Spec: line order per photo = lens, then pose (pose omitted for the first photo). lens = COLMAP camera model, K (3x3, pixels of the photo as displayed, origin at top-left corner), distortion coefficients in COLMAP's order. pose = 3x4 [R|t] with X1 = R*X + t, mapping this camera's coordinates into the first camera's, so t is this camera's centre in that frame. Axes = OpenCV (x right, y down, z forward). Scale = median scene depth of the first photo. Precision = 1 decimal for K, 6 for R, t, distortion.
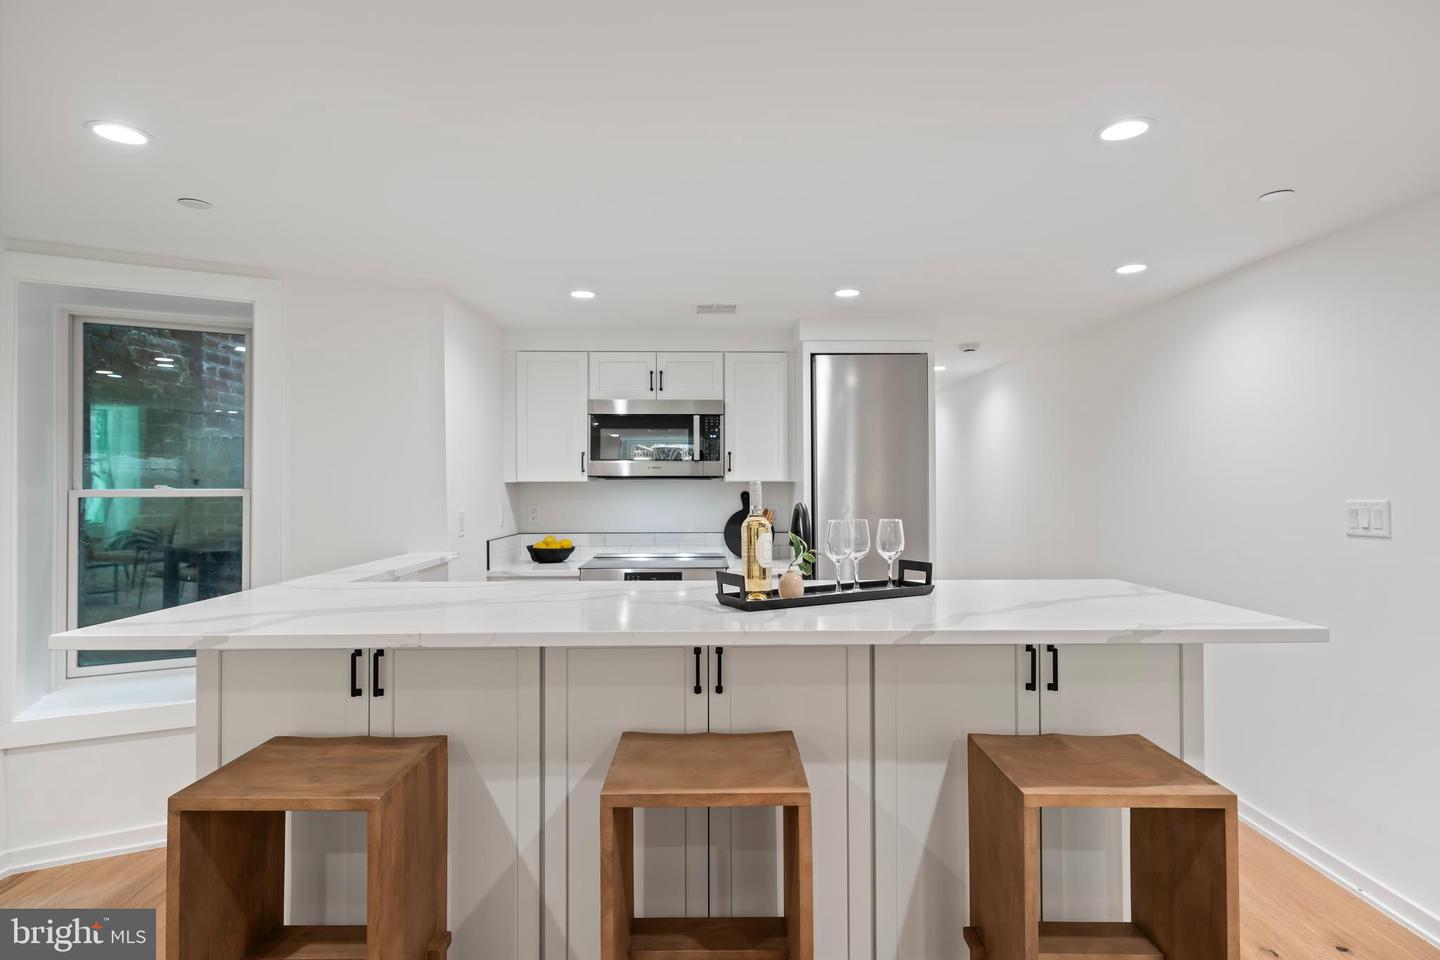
lens RADIAL K [[763.2, 0, 725.5], [0, 763.2, 471.7], [0, 0, 1]] dist [0.003317, 0.000893]
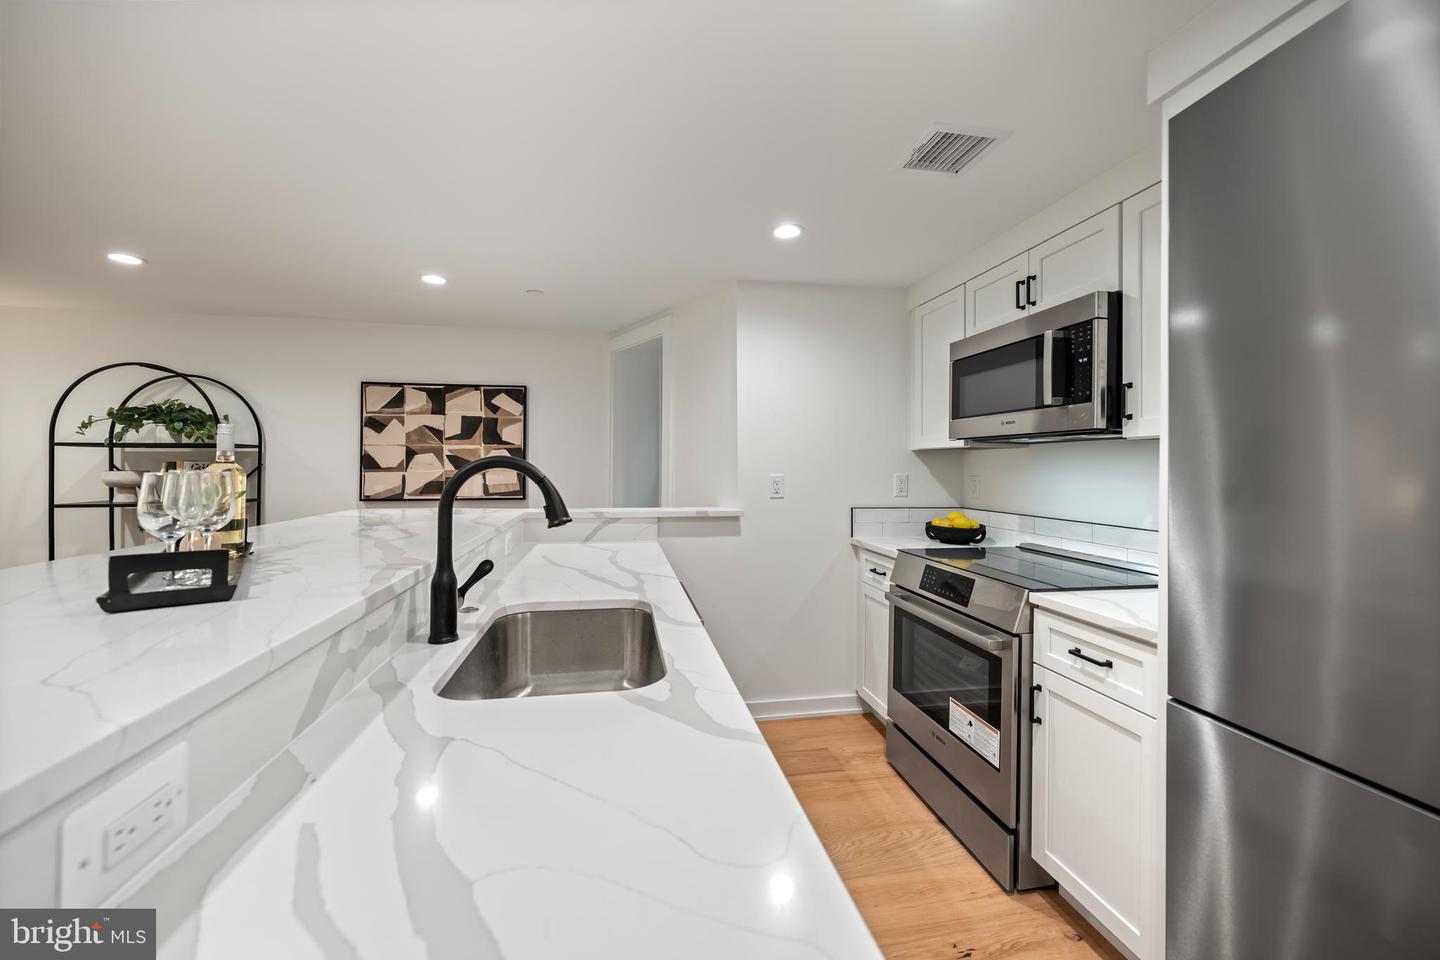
lens RADIAL K [[546.7, 0, 721.7], [0, 546.7, 466.4], [0, 0, 1]] dist [-0.003012, -0.000256]
pose [[0.165286, 0.000338, -0.986246, 0.361856], [0.008484, 0.999962, 0.001765, 0.031848], [0.986209, -0.008659, 0.165277, 0.703116]]
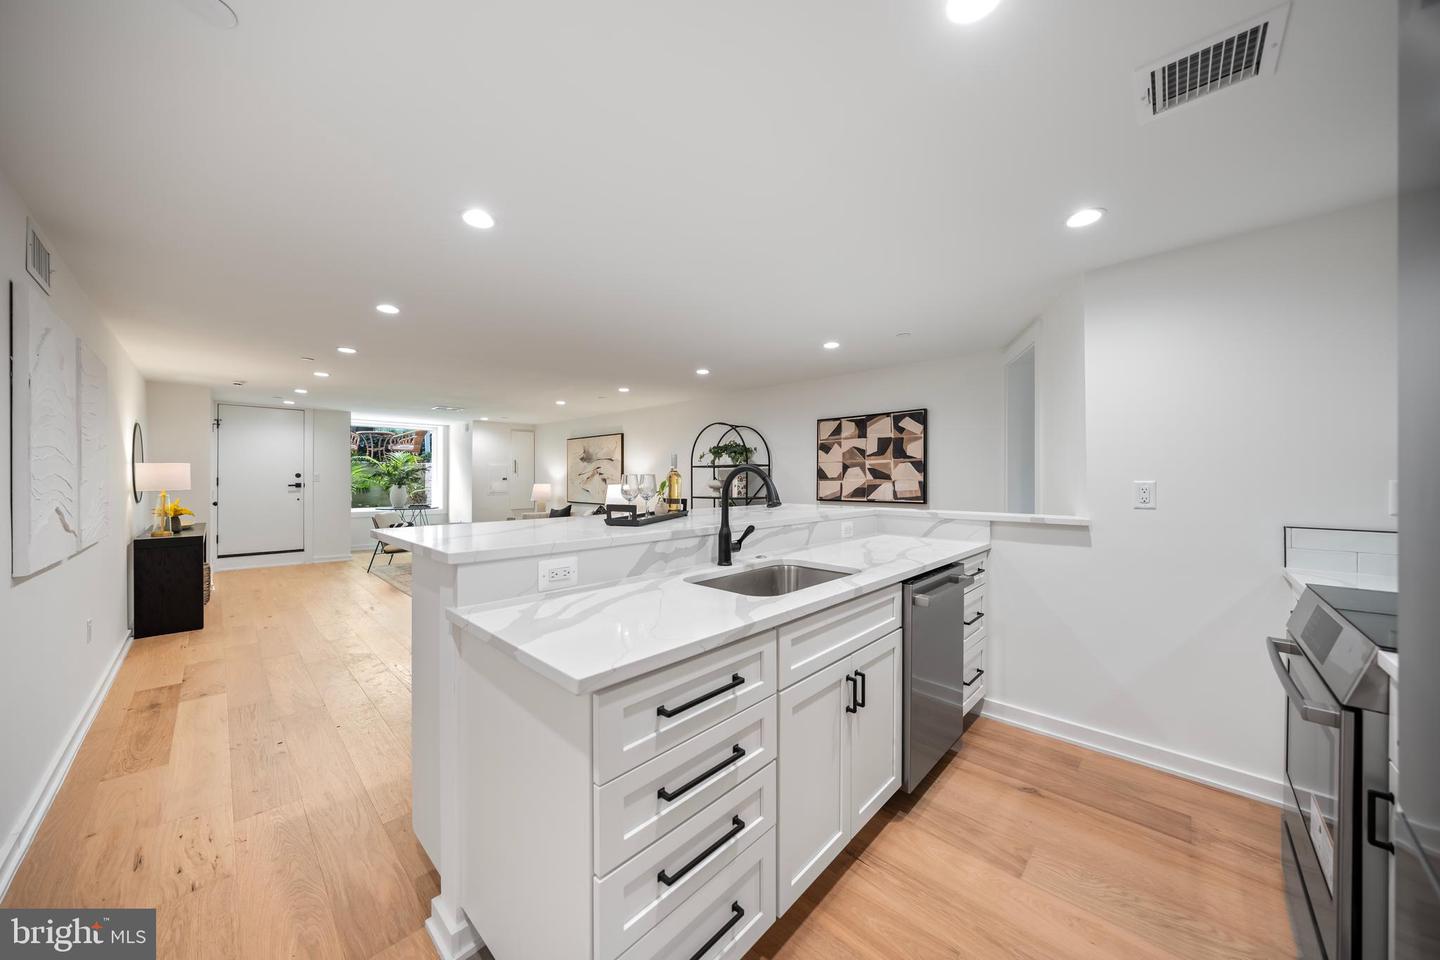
lens RADIAL K [[494.2, 0, 713.7], [0, 494.2, 479.3], [0, 0, 1]] dist [-0.001218, -0.000386]
pose [[-0.709781, -0.000364, -0.704422, 0.402797], [0.009180, 0.999910, -0.009767, 0.043100], [0.704362, -0.013399, -0.709714, 0.937557]]
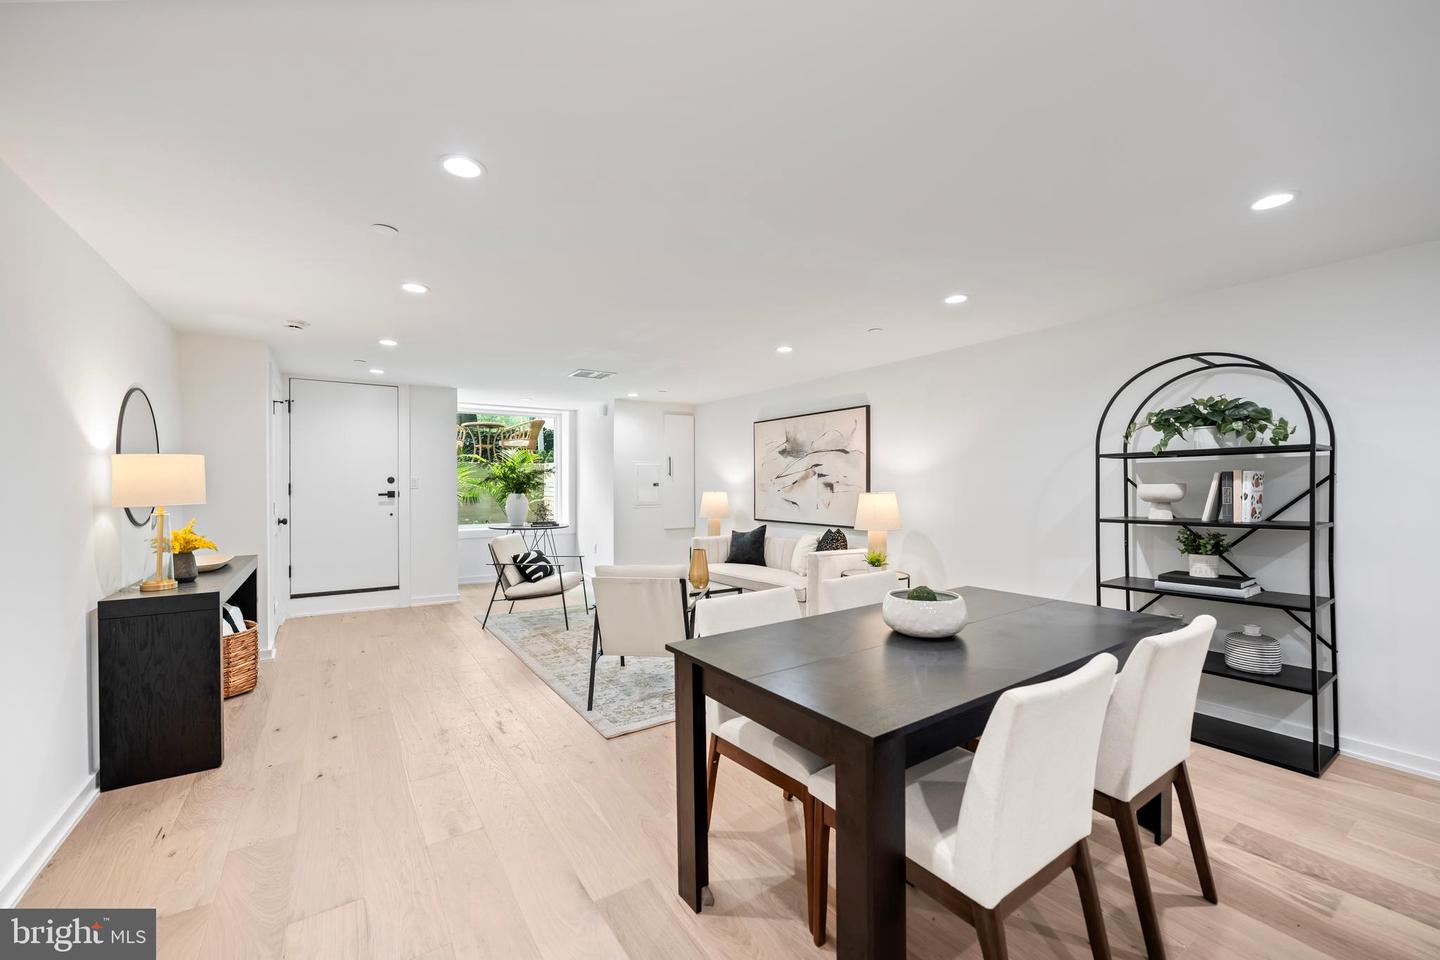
lens RADIAL K [[575.5, 0, 709.9], [0, 575.5, 488.0], [0, 0, 1]] dist [0.001168, 0.000367]
pose [[-0.842253, 0.004942, -0.539060, 0.321216], [0.010494, 0.999919, -0.007230, 0.037108], [0.538981, -0.011747, -0.842236, 0.297488]]
